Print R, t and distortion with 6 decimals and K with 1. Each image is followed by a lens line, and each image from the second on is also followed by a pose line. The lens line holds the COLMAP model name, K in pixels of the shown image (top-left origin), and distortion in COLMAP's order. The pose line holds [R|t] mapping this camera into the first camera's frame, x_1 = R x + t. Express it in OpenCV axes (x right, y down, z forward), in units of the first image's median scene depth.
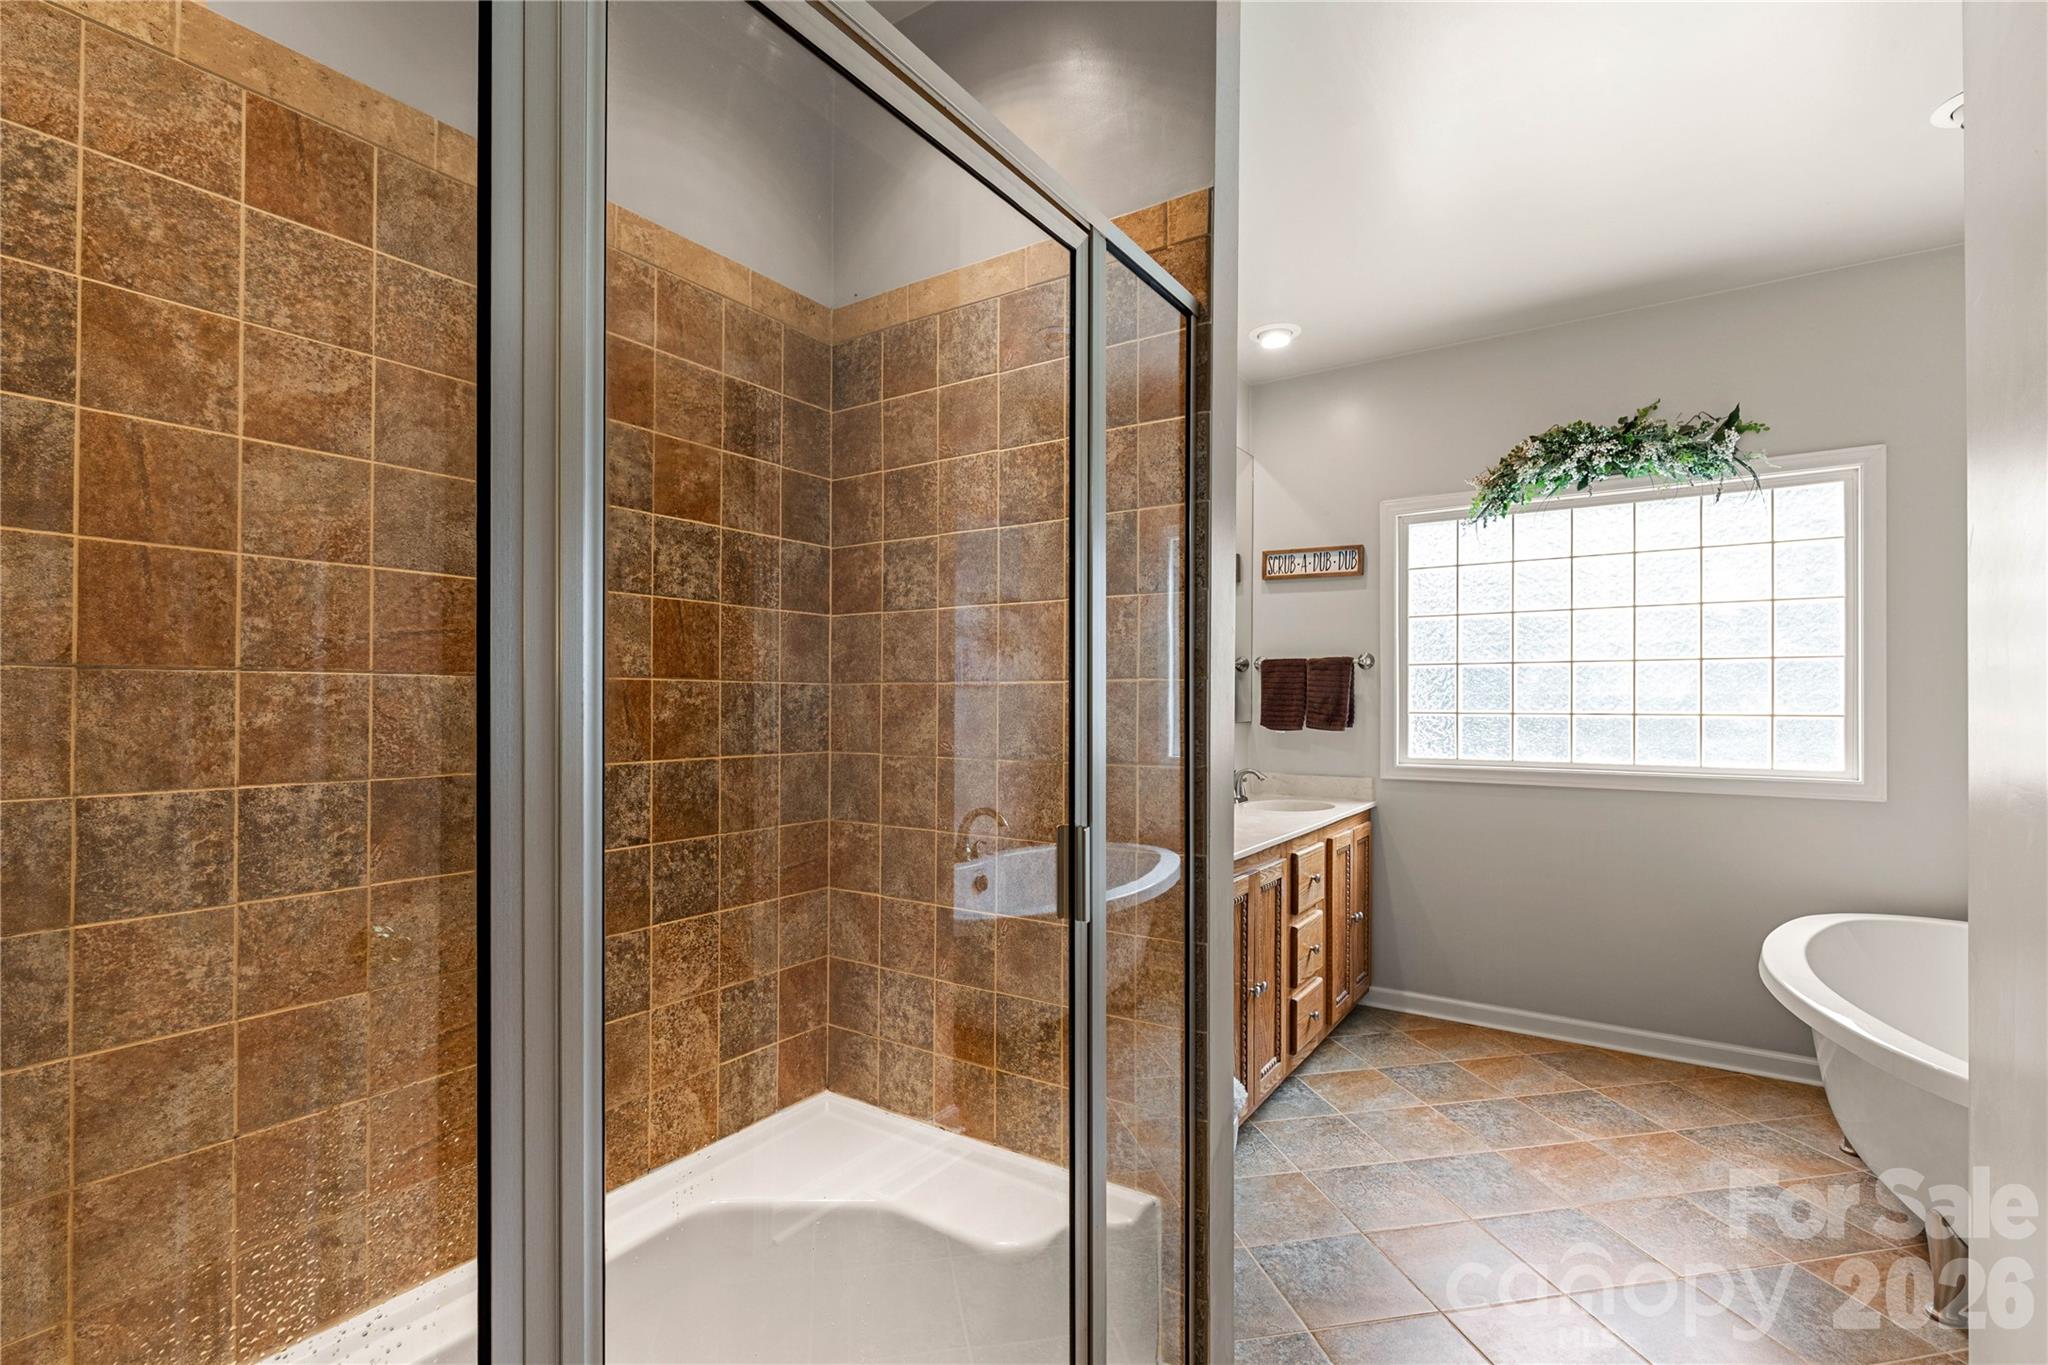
lens RADIAL K [[933.5, 0, 1016.9], [0, 933.5, 700.6], [0, 0, 1]] dist [0.003543, 0.000139]
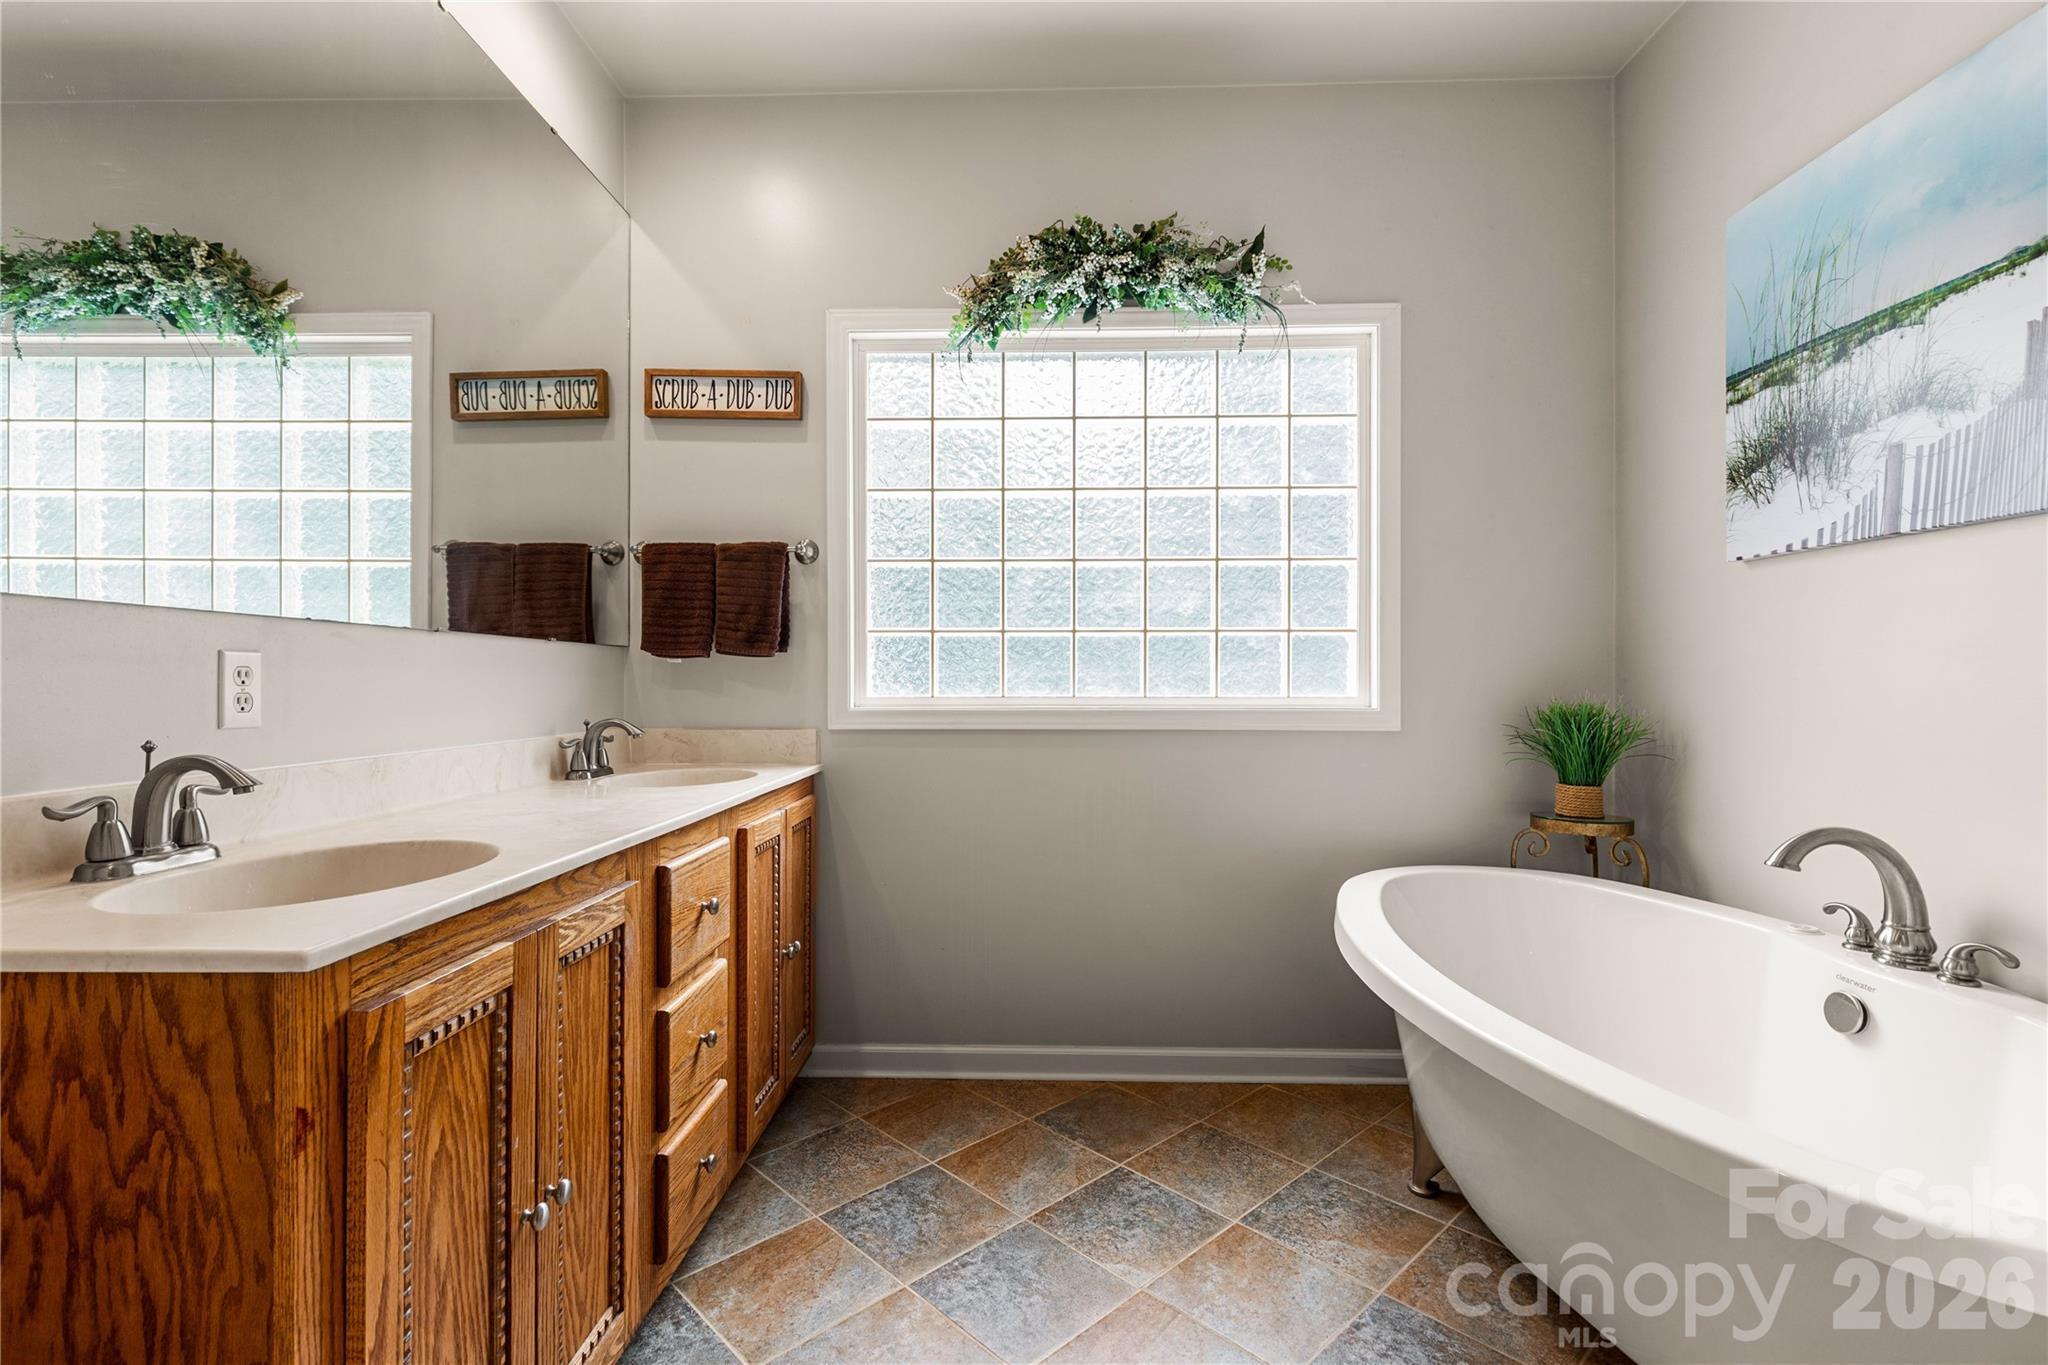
lens RADIAL K [[933.5, 0, 1016.9], [0, 933.5, 700.6], [0, 0, 1]] dist [0.003543, 0.000139]
pose [[0.845018, -0.009148, 0.534660, 0.168195], [-0.000881, 0.999828, 0.018501, 0.057217], [-0.534737, -0.016105, 0.844865, 0.417786]]
